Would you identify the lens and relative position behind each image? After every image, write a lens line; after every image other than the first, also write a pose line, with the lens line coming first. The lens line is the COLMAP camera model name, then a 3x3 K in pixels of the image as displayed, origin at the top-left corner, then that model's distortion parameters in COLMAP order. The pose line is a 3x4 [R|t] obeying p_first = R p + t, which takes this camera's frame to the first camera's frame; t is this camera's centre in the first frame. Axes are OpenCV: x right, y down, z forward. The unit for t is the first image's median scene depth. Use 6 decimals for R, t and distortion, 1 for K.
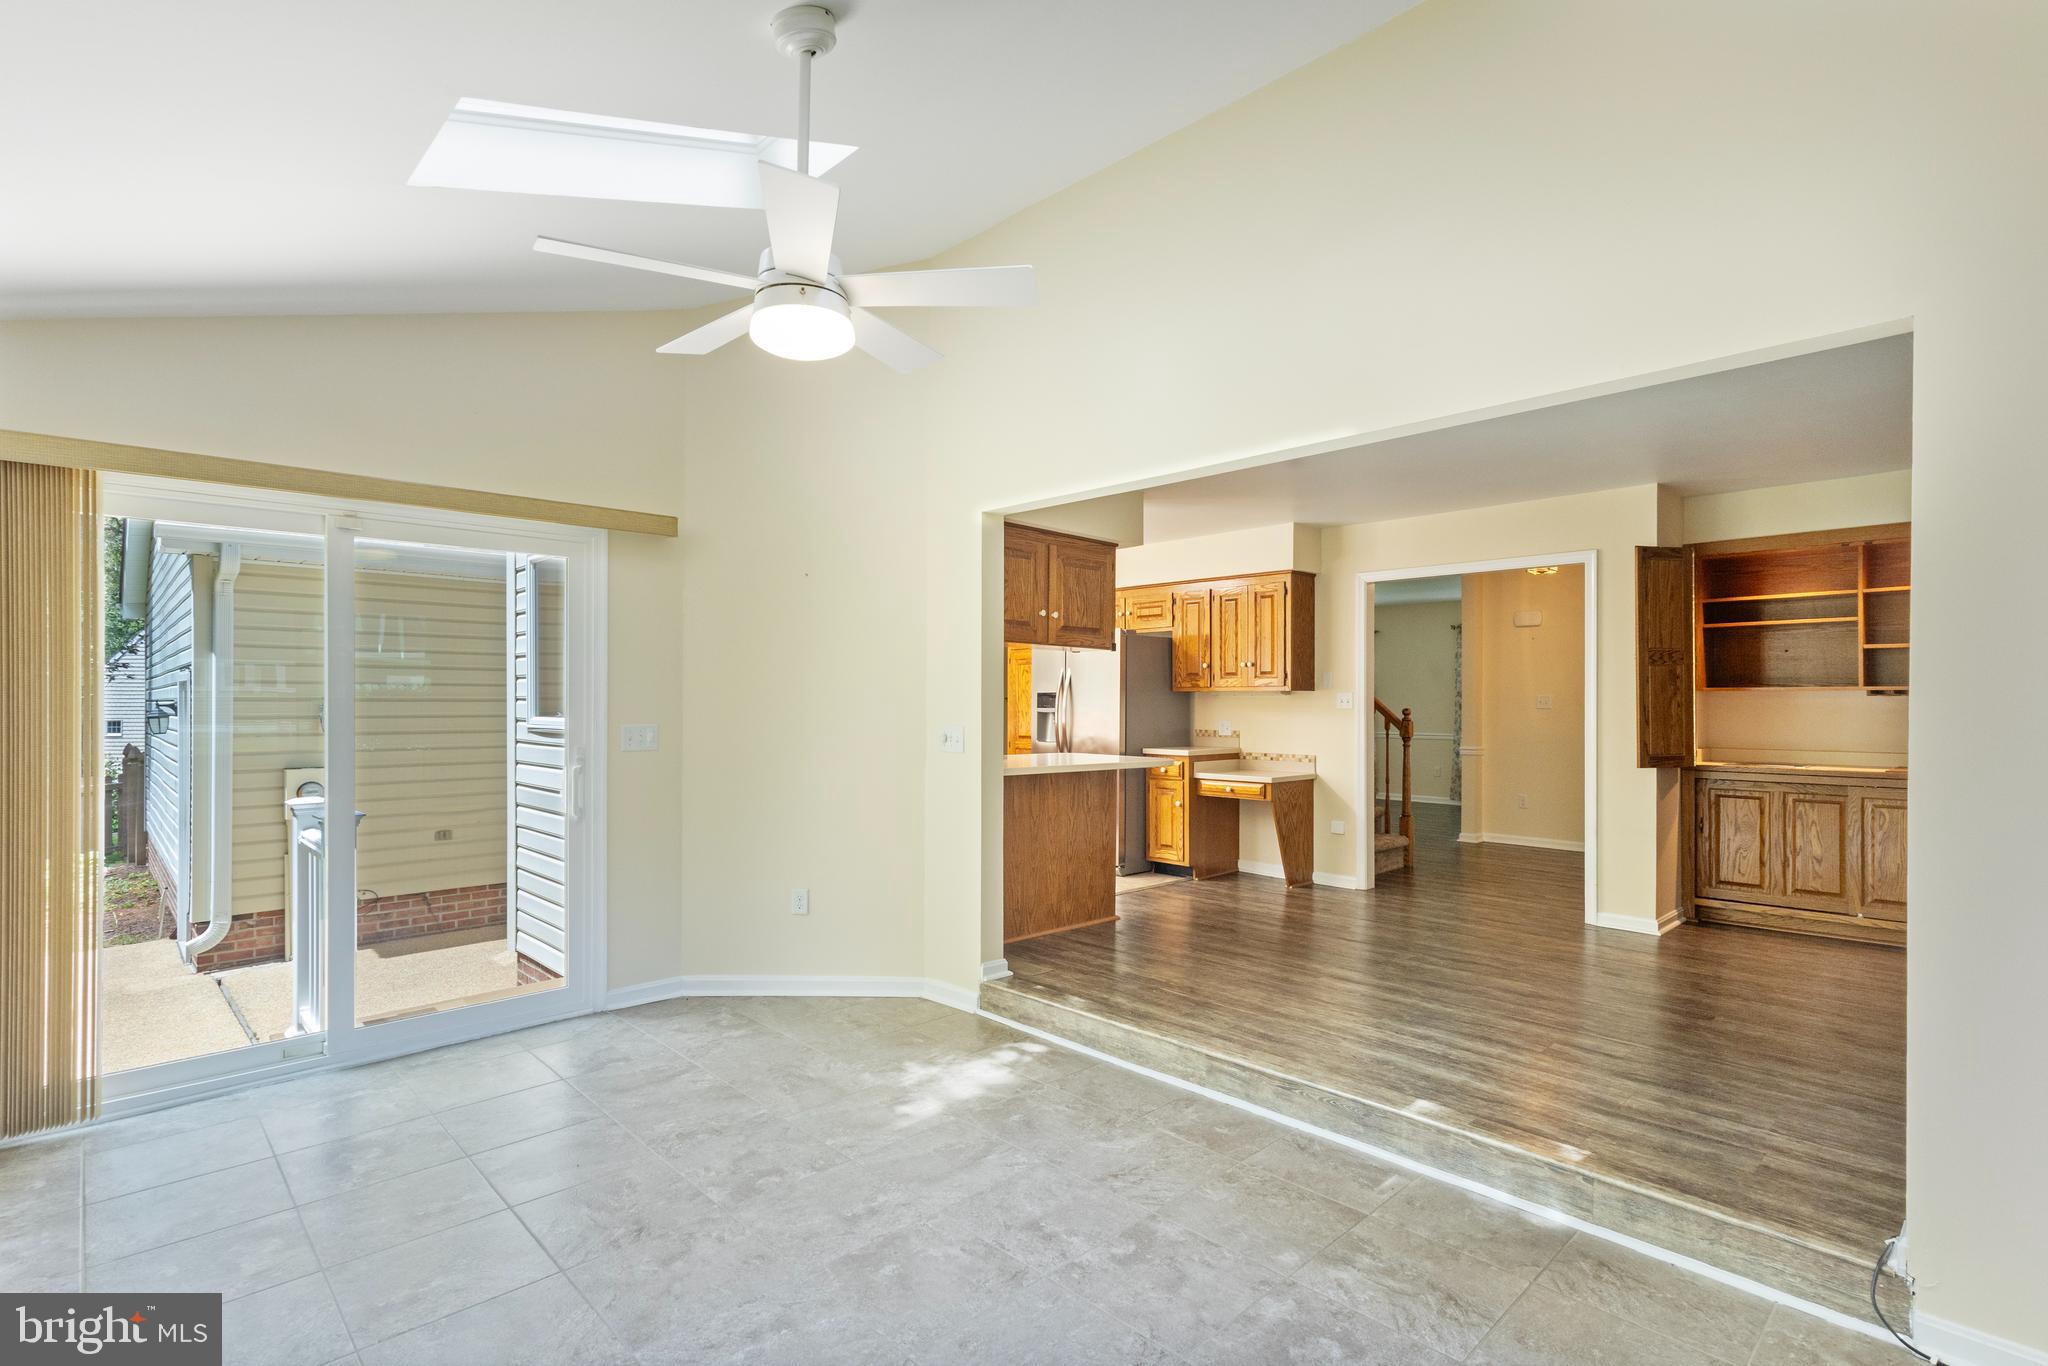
lens RADIAL K [[965.7, 0, 1058.3], [0, 965.7, 700.9], [0, 0, 1]] dist [0.012477, -0.000390]
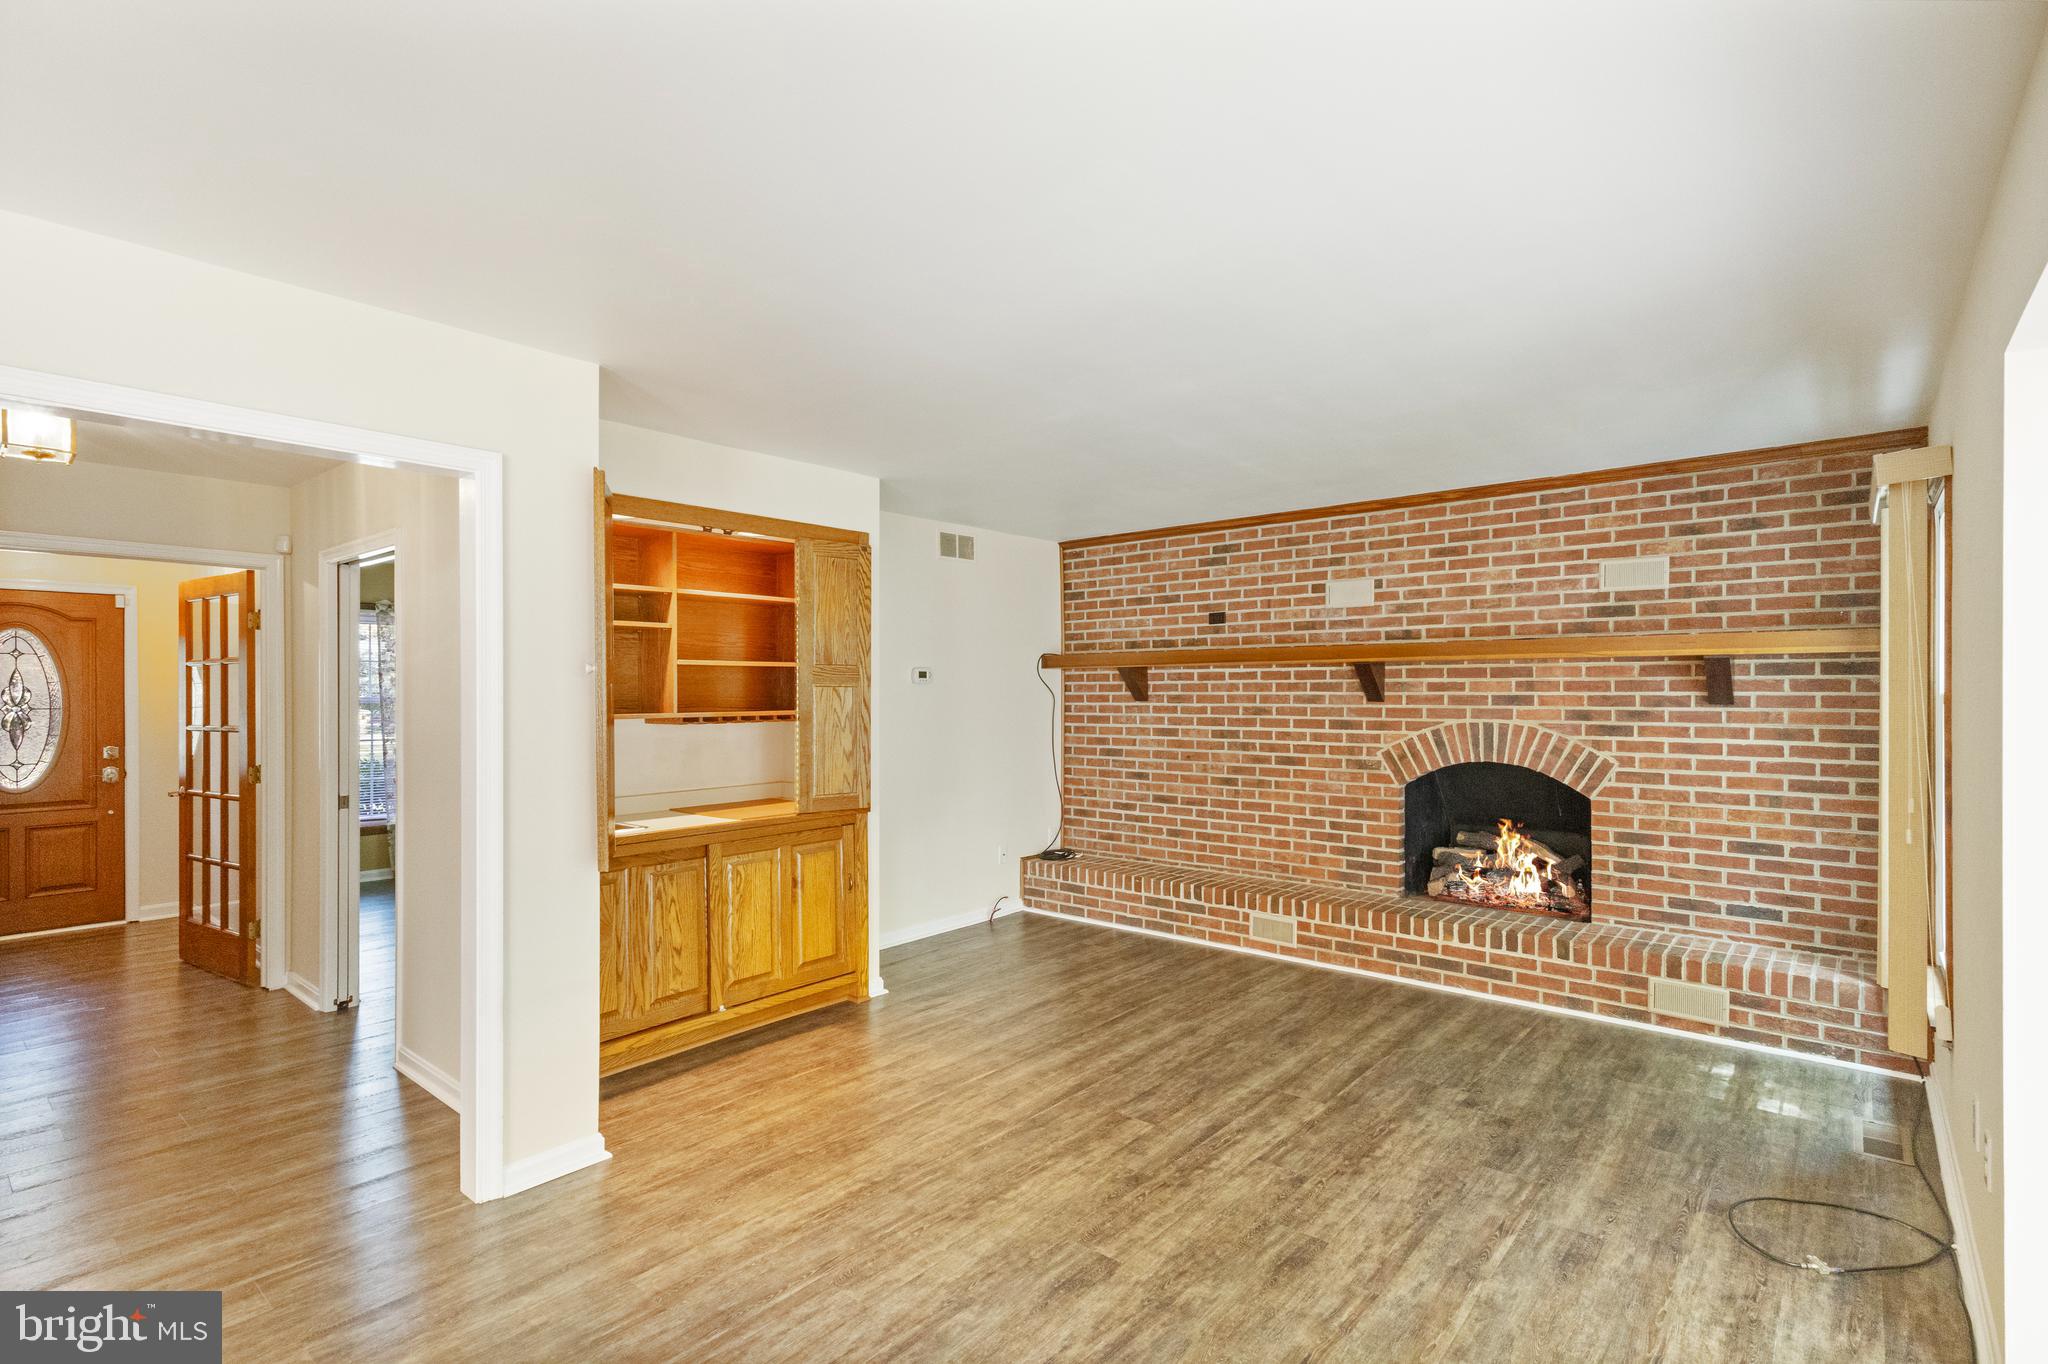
lens RADIAL K [[965.7, 0, 1015.6], [0, 965.7, 687.8], [0, 0, 1]] dist [0.012477, -0.000390]
pose [[-0.075055, -0.002608, 0.997176, 0.031562], [0.005484, 0.999980, 0.003028, -0.036239], [-0.997164, 0.005696, -0.075039, 0.798662]]
